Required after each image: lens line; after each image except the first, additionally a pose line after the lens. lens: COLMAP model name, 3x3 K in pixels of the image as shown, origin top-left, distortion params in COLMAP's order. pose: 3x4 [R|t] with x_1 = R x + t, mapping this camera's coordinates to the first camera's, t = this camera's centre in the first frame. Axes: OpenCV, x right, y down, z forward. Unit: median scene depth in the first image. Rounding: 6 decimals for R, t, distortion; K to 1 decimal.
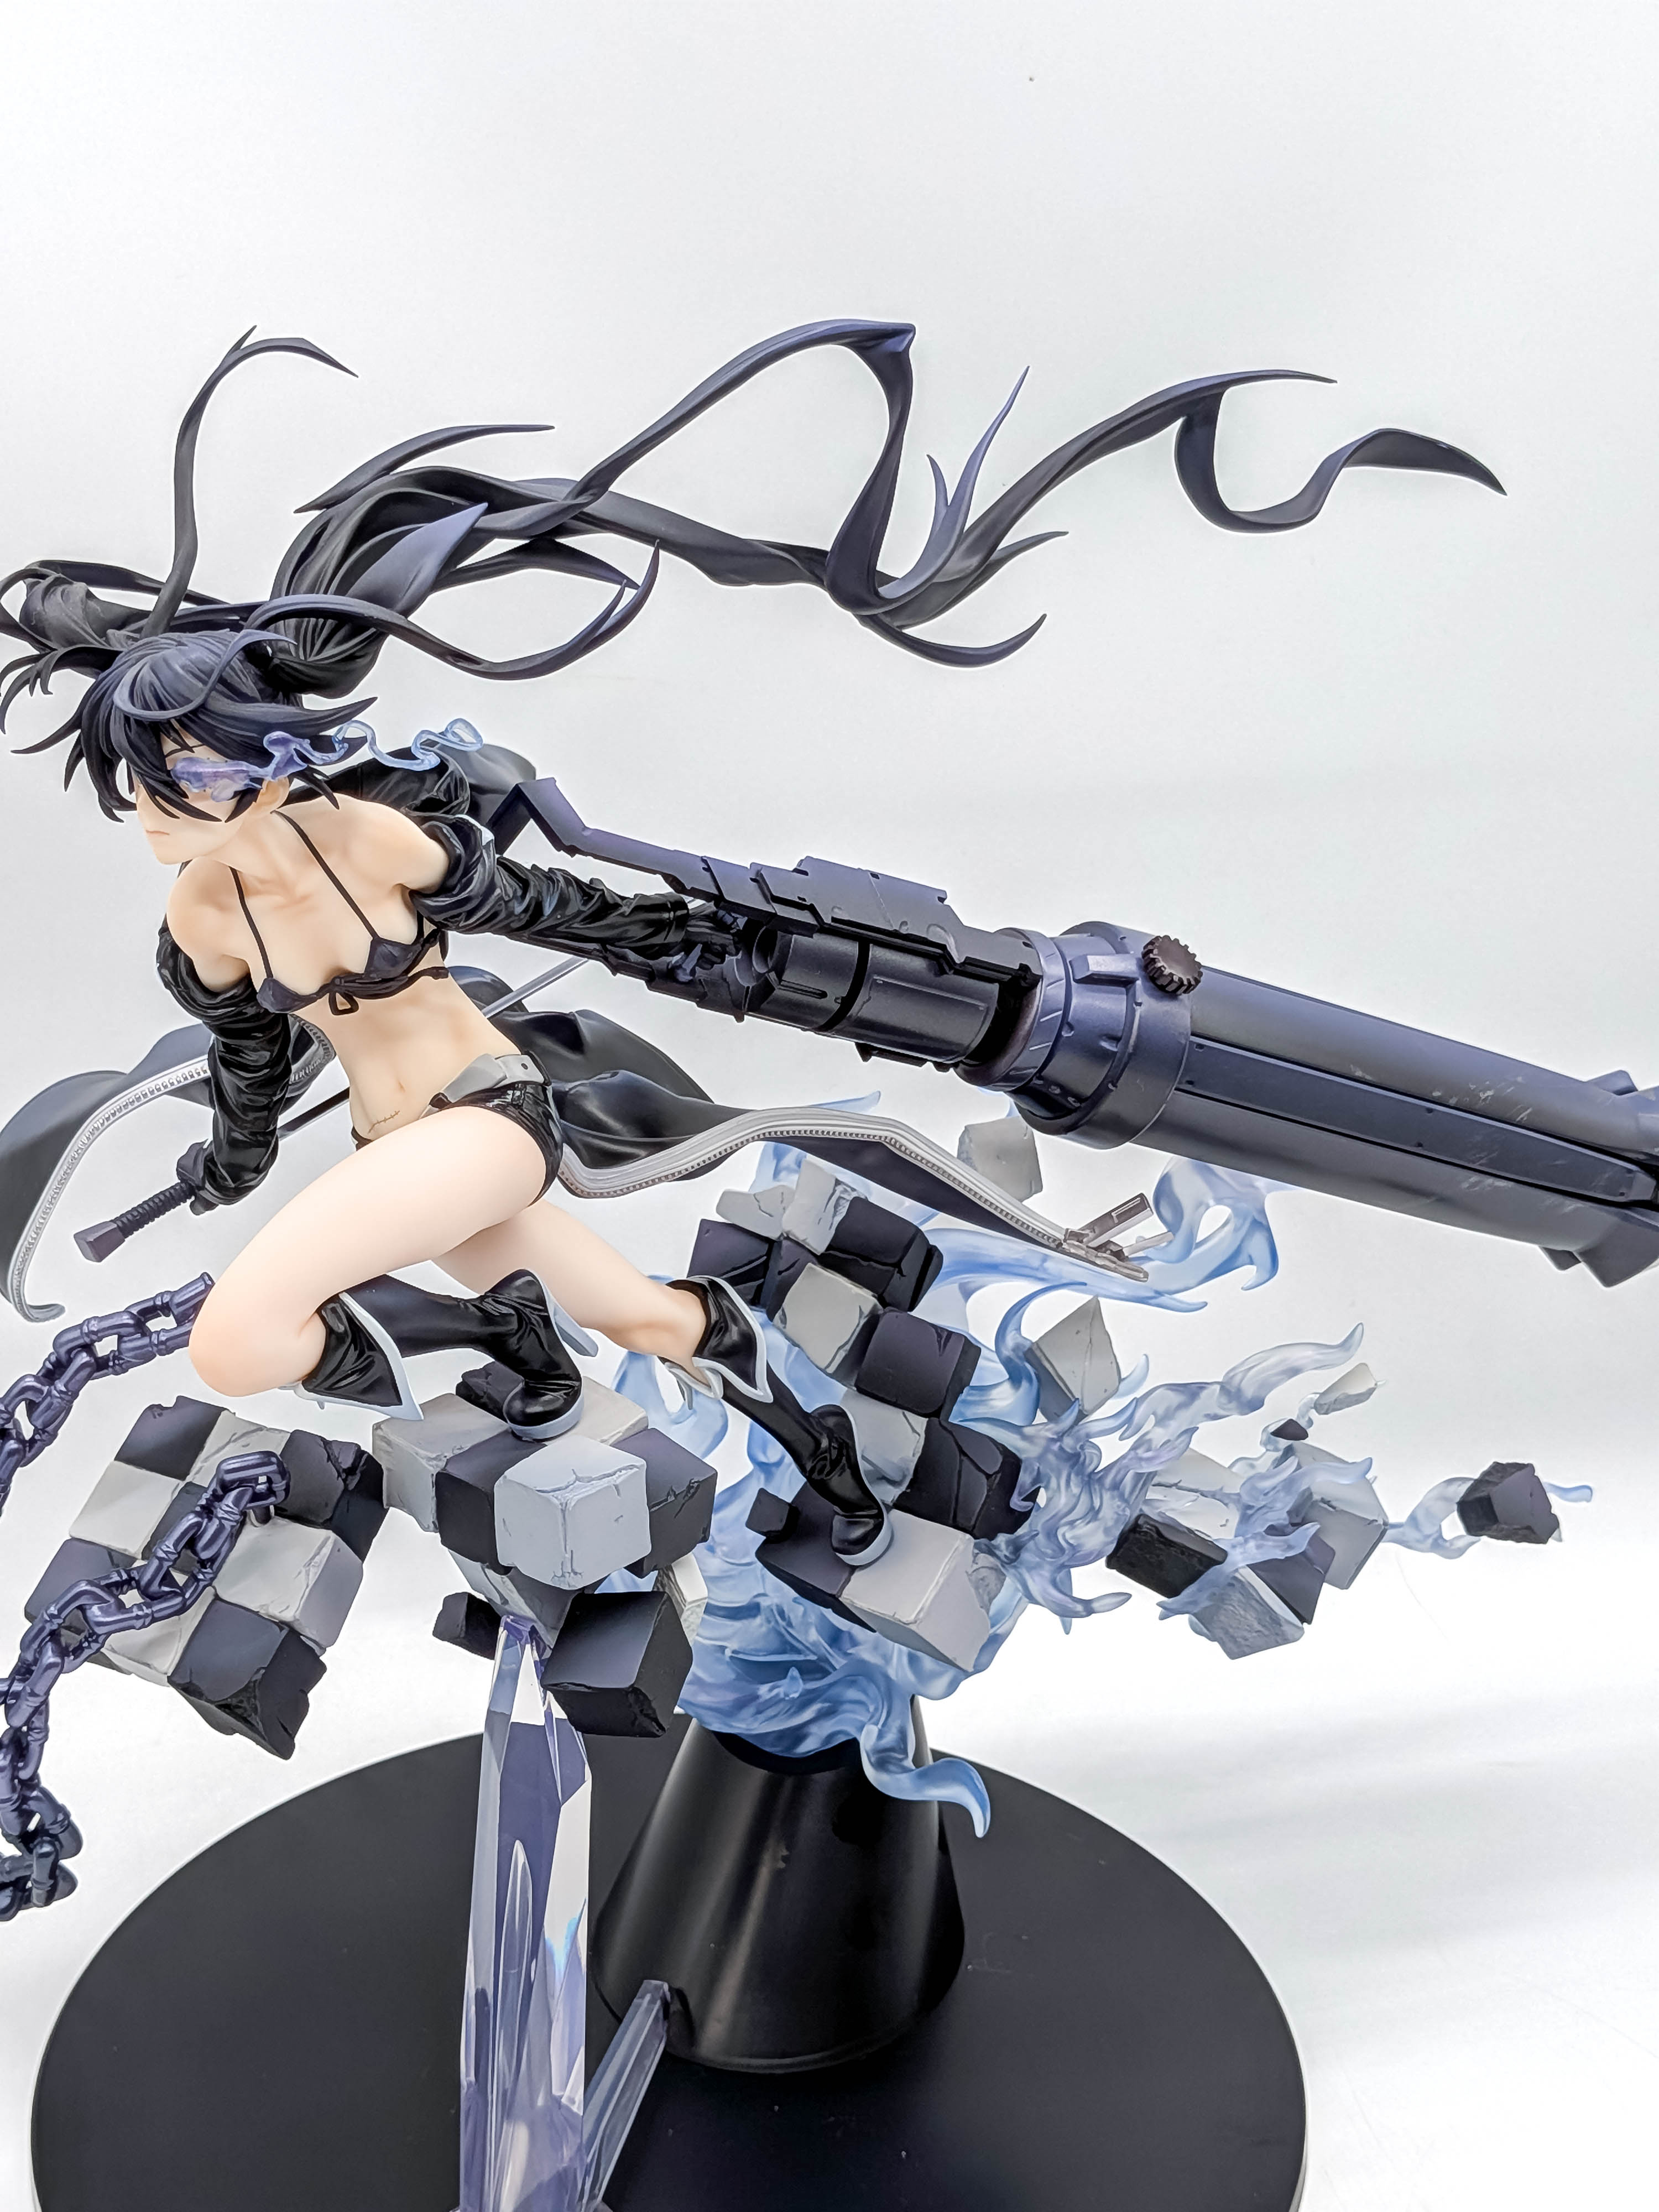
lens RADIAL K [[3258.9, 0, 799.0], [0, 3258.9, 1070.2], [0, 0, 1]] dist [0.086534, -0.062399]
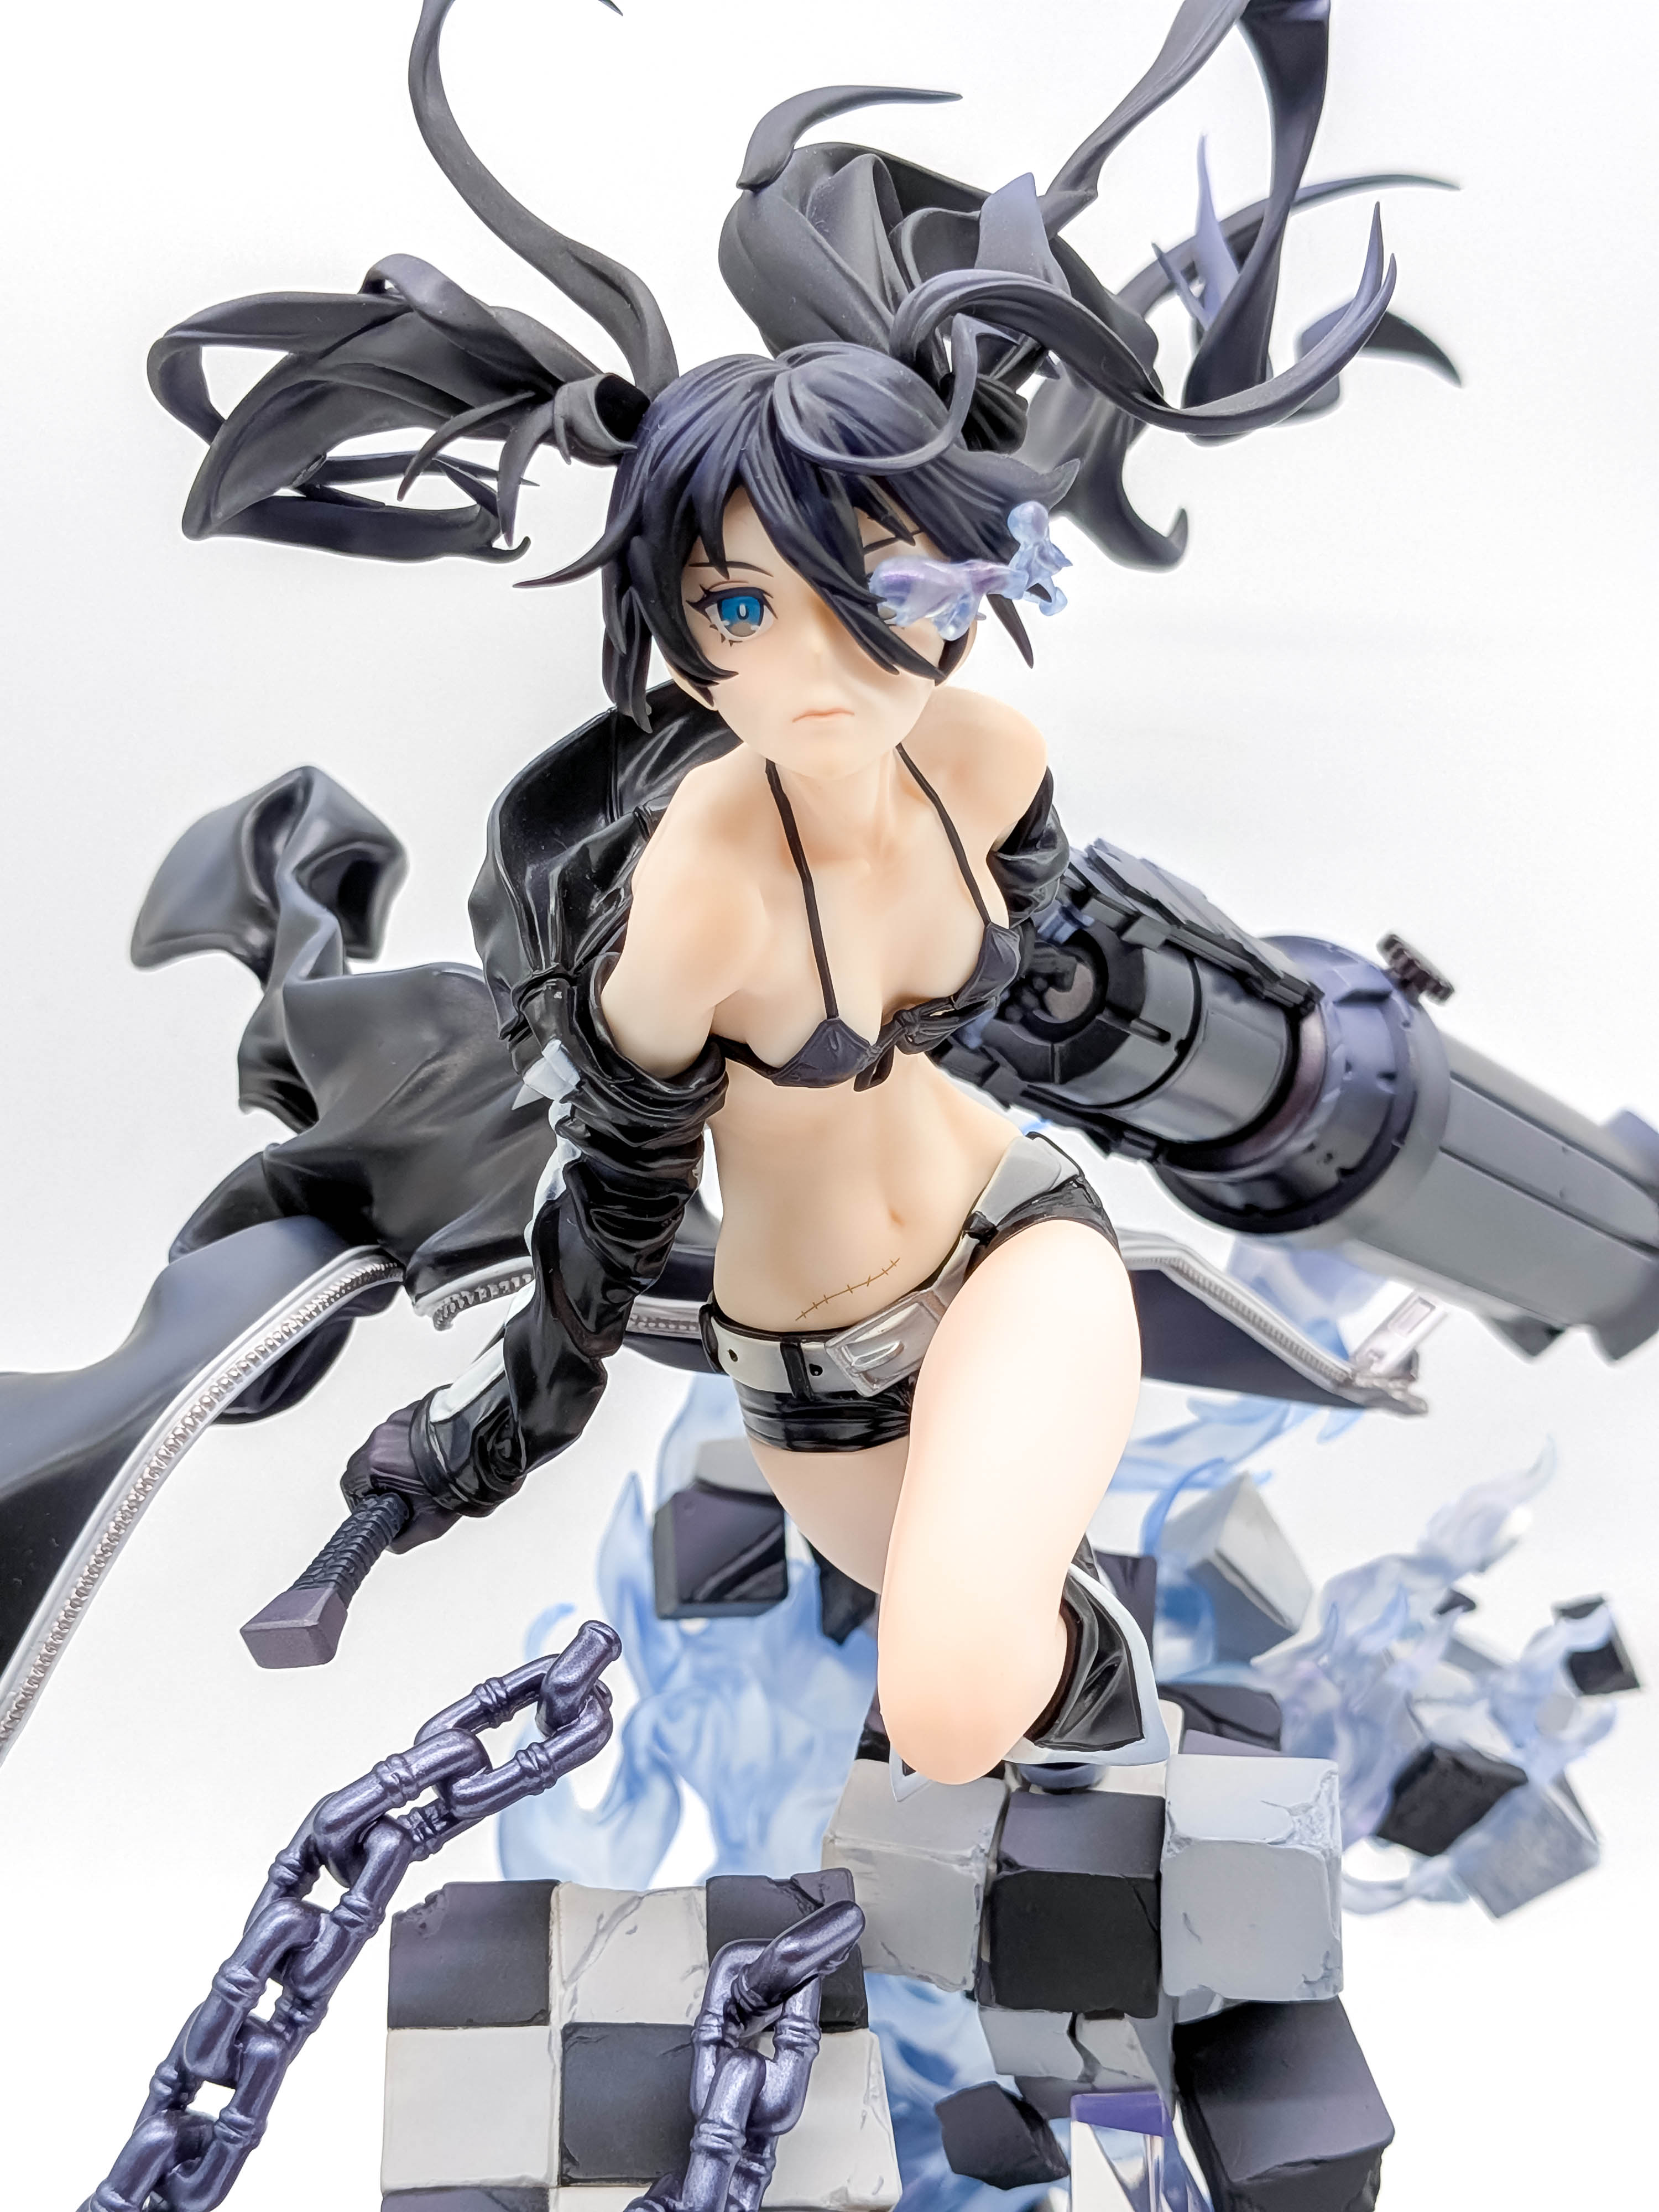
lens RADIAL K [[3288.7, 0, 856.5], [0, 3288.7, 1126.1], [0, 0, 1]] dist [0.067579, -0.059535]
pose [[0.830624, -0.133633, 0.540561, -0.419784], [0.190627, 0.980360, -0.050559, 0.016766], [-0.523188, 0.145041, 0.839784, 0.488338]]
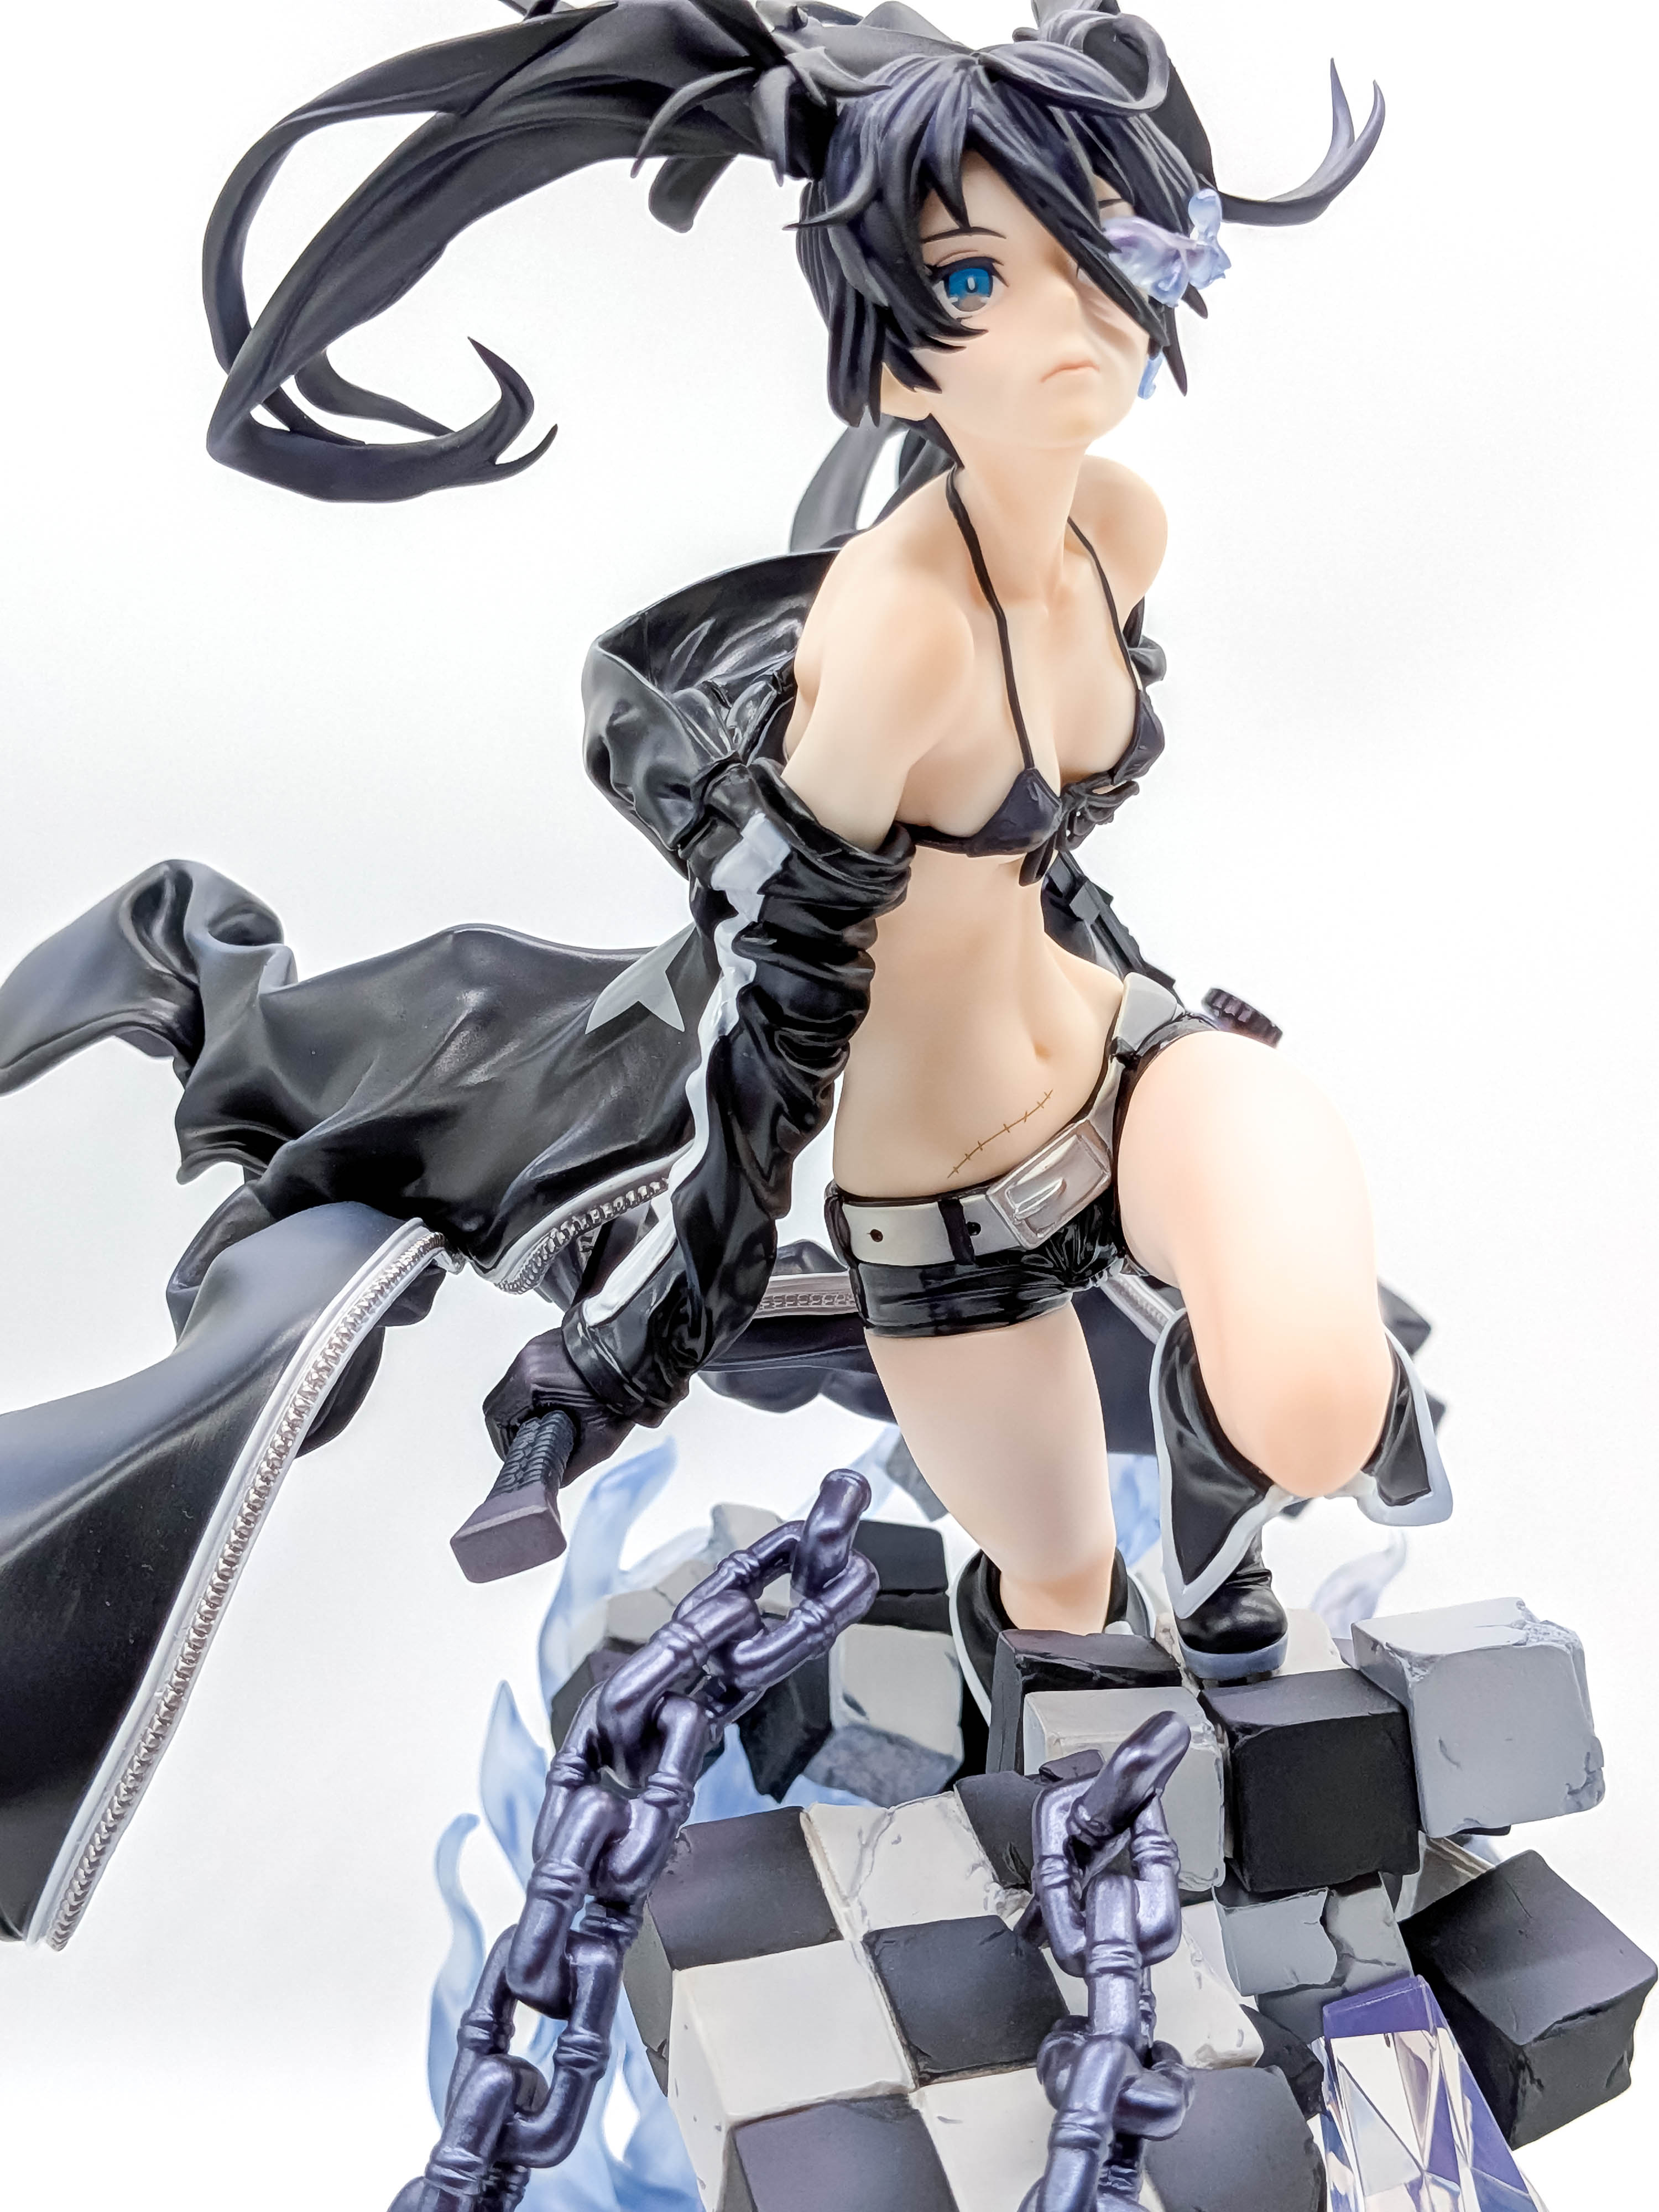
lens RADIAL K [[3276.9, 0, 936.0], [0, 3276.9, 1104.8], [0, 0, 1]] dist [0.097676, -0.091020]
pose [[0.644113, -0.095406, 0.758957, -0.535133], [0.354663, 0.916346, -0.185805, 0.106964], [-0.677741, 0.388853, 0.624068, 0.634034]]
